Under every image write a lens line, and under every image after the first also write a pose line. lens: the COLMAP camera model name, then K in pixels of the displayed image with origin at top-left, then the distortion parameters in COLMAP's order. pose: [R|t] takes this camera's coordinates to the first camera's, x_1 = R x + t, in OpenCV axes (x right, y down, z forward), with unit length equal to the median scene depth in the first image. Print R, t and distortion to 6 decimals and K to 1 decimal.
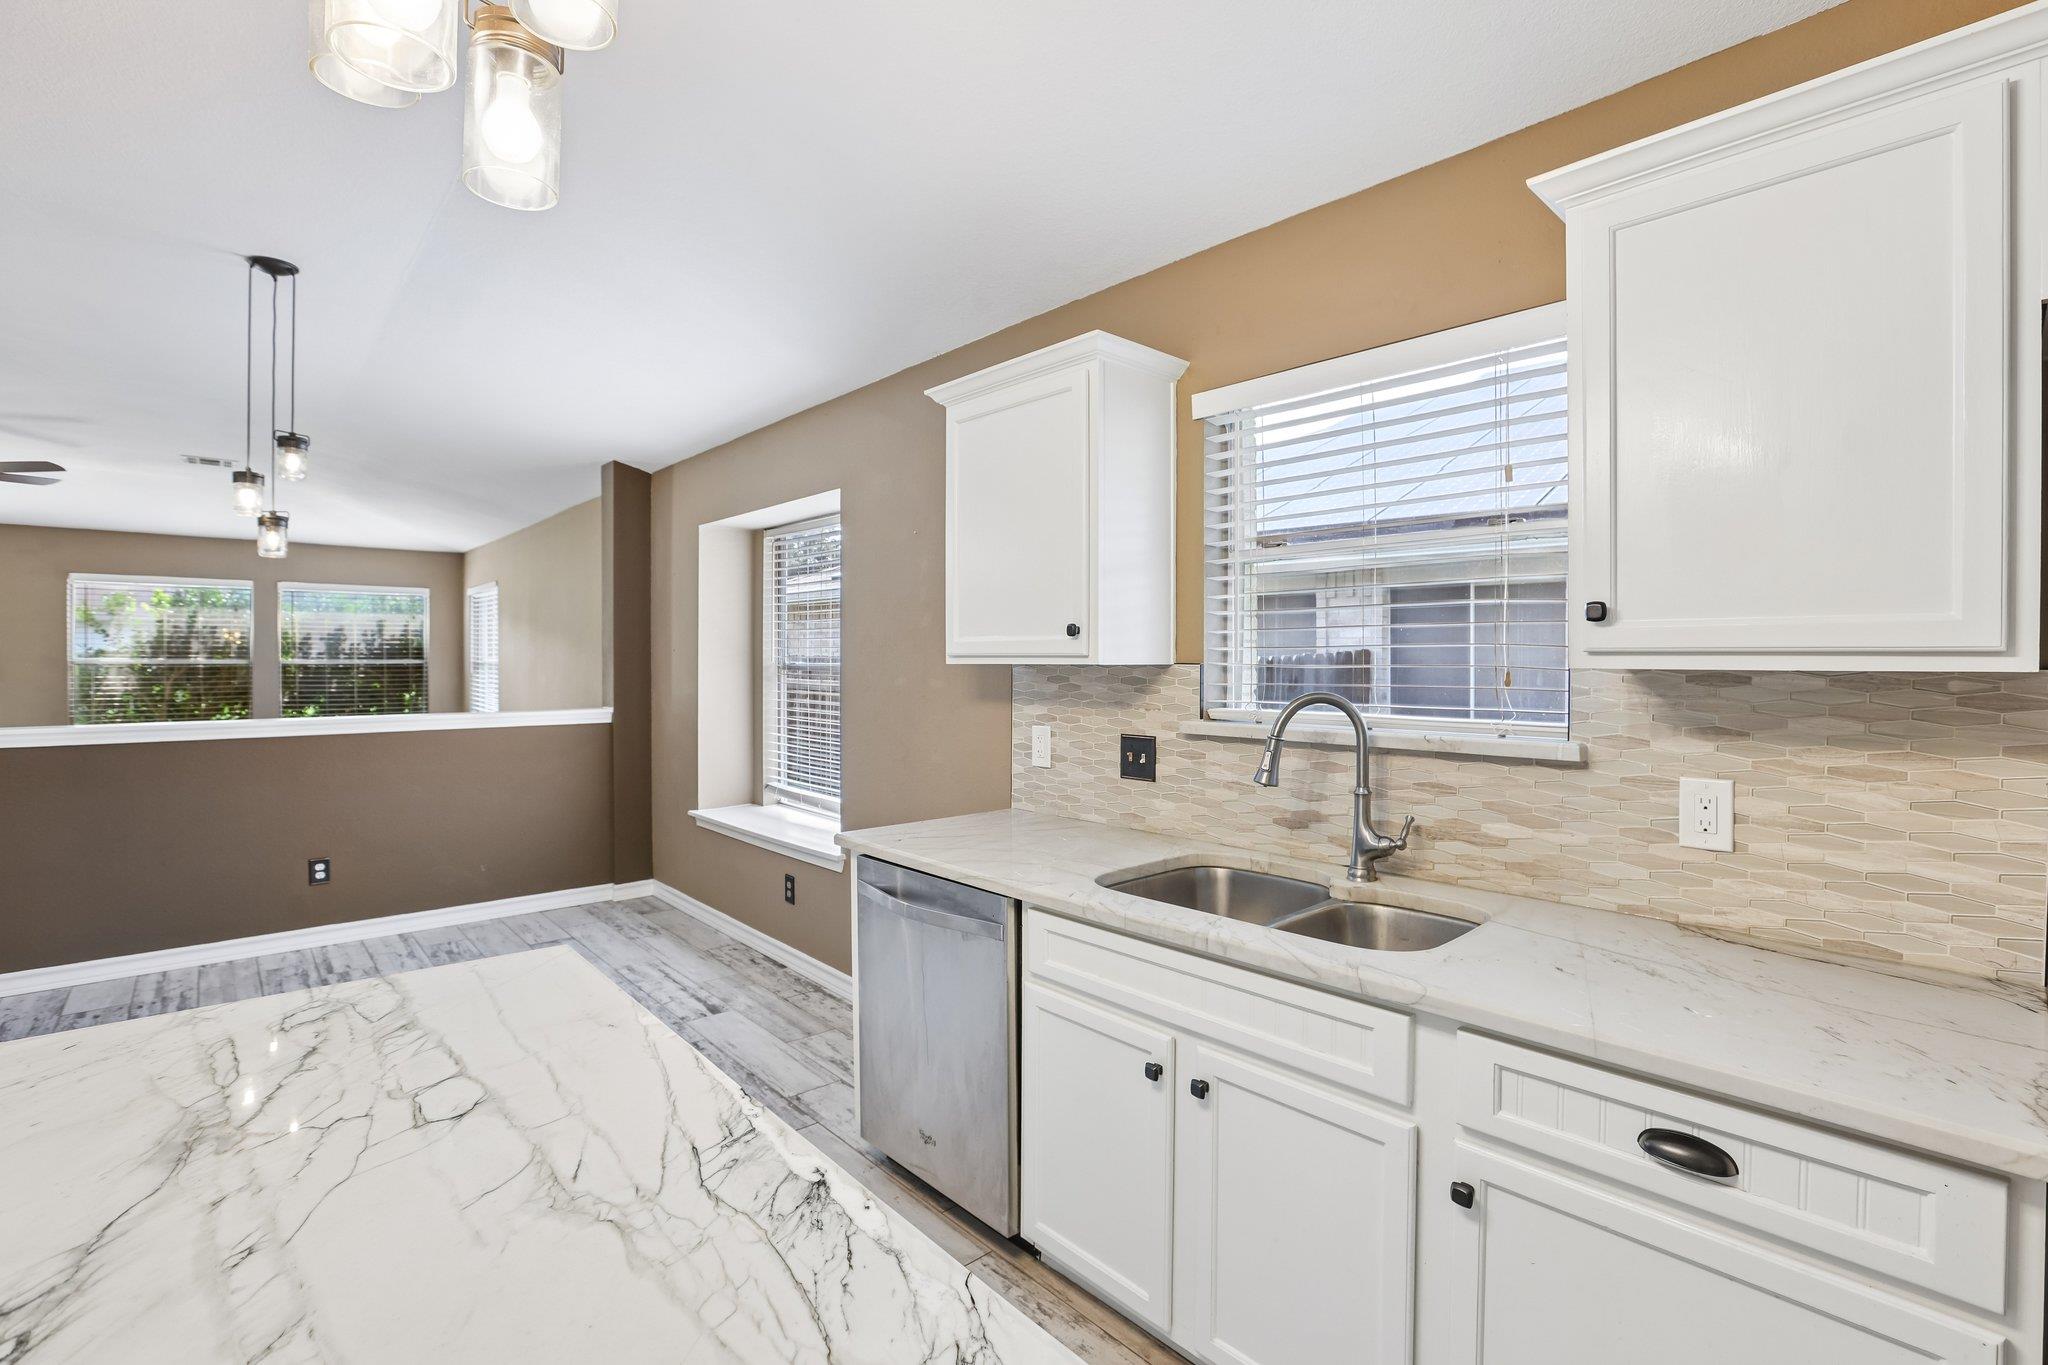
lens RADIAL K [[939.5, 0, 1040.0], [0, 939.5, 677.2], [0, 0, 1]] dist [-0.040764, 0.010591]
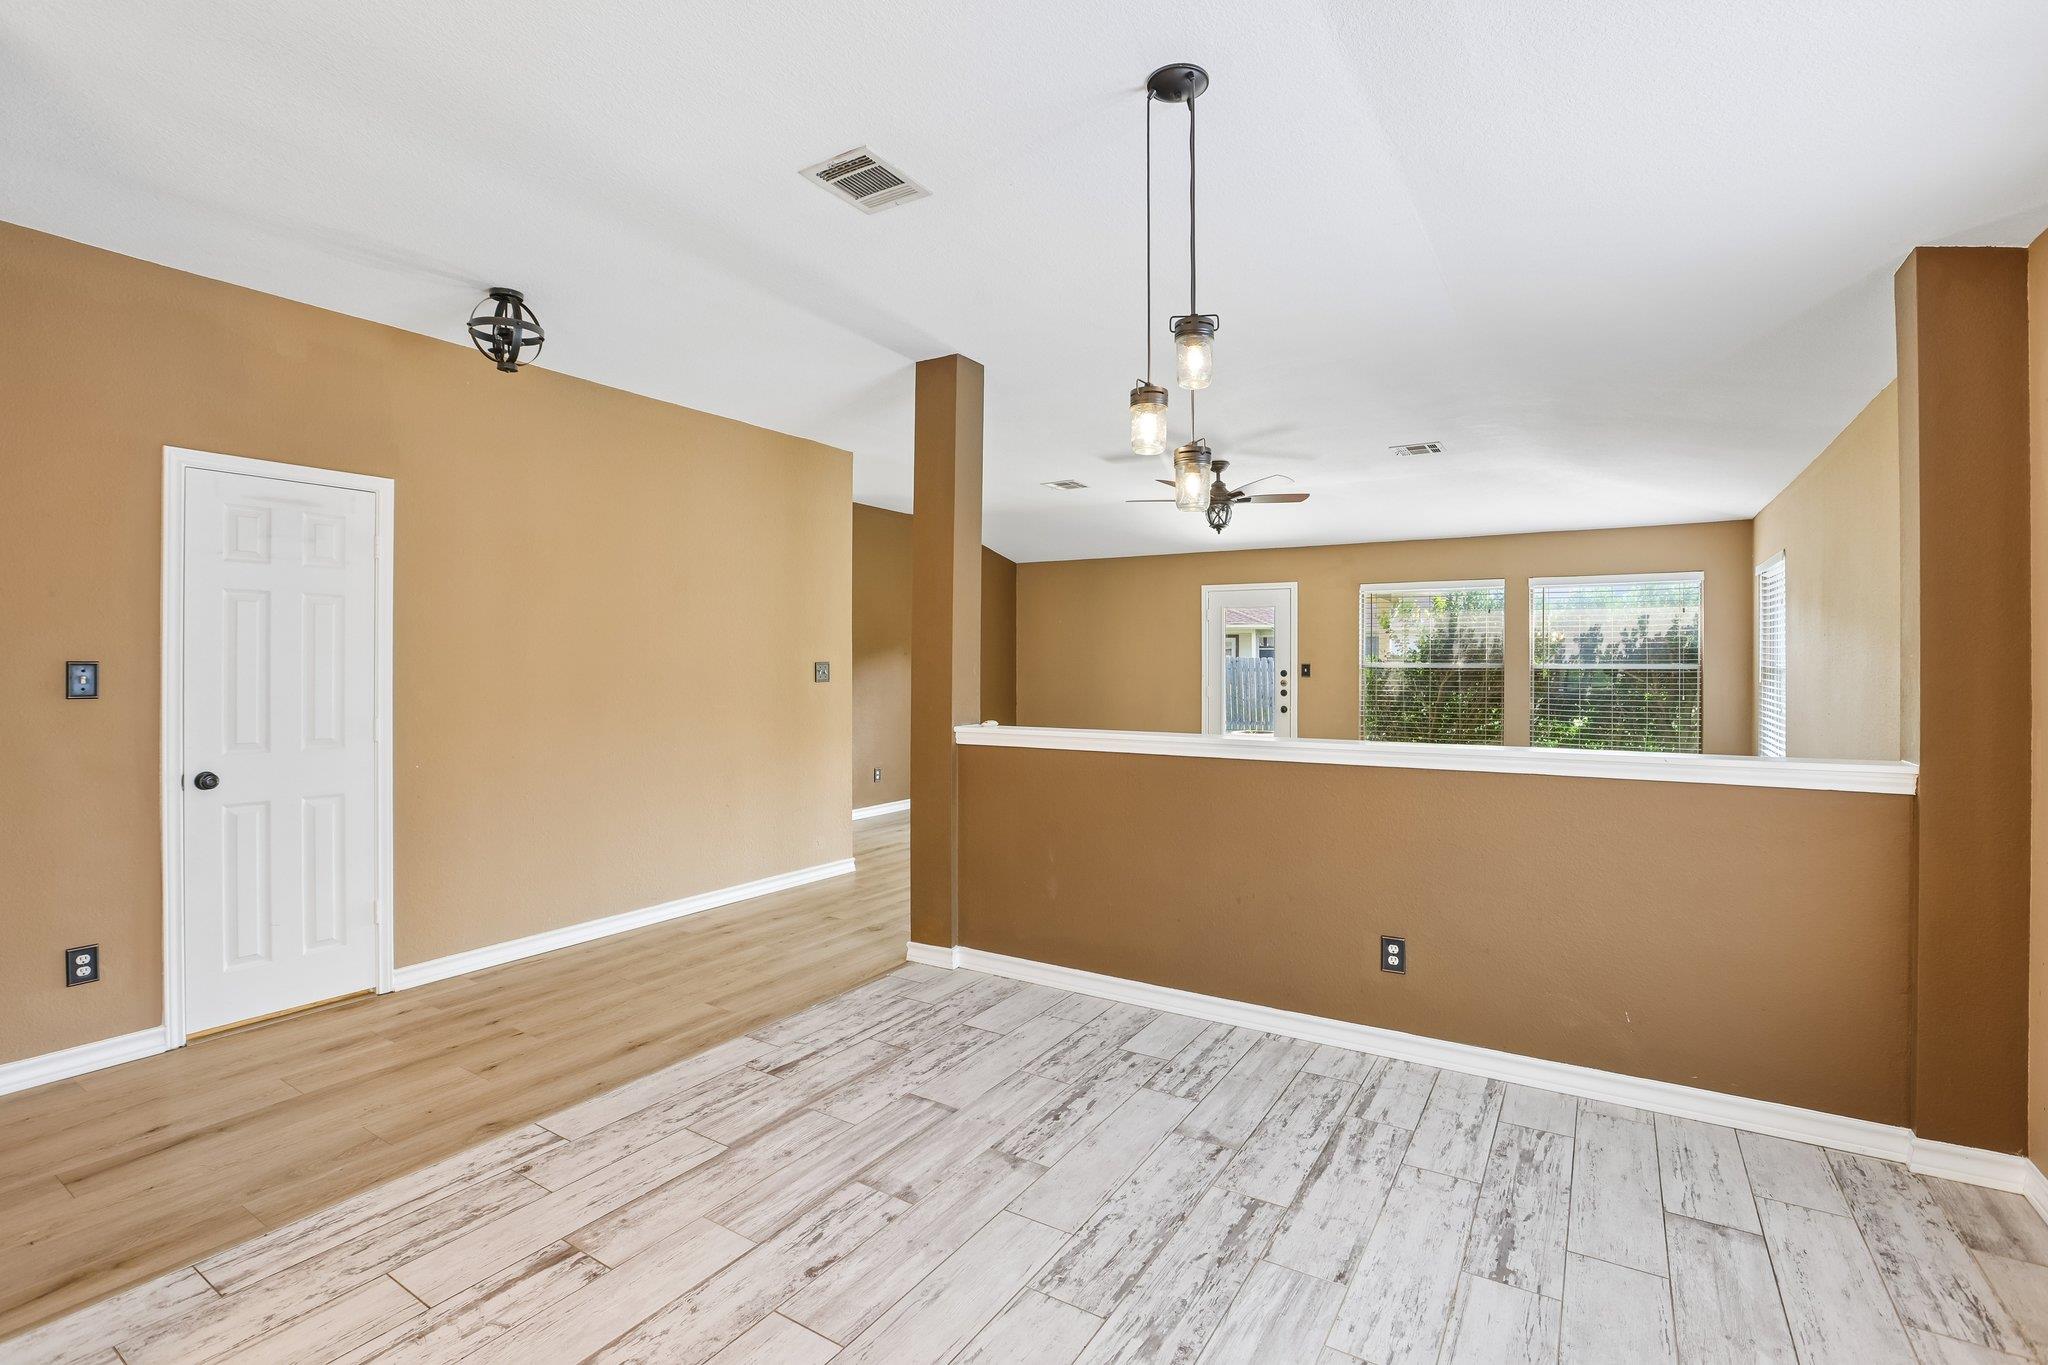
lens RADIAL K [[939.5, 0, 1009.7], [0, 939.5, 658.5], [0, 0, 1]] dist [-0.040764, 0.010591]
pose [[0.259701, -0.005469, -0.965674, -0.079338], [-0.019387, 0.999753, -0.010876, -0.004443], [0.965495, 0.021546, 0.259530, 0.266108]]
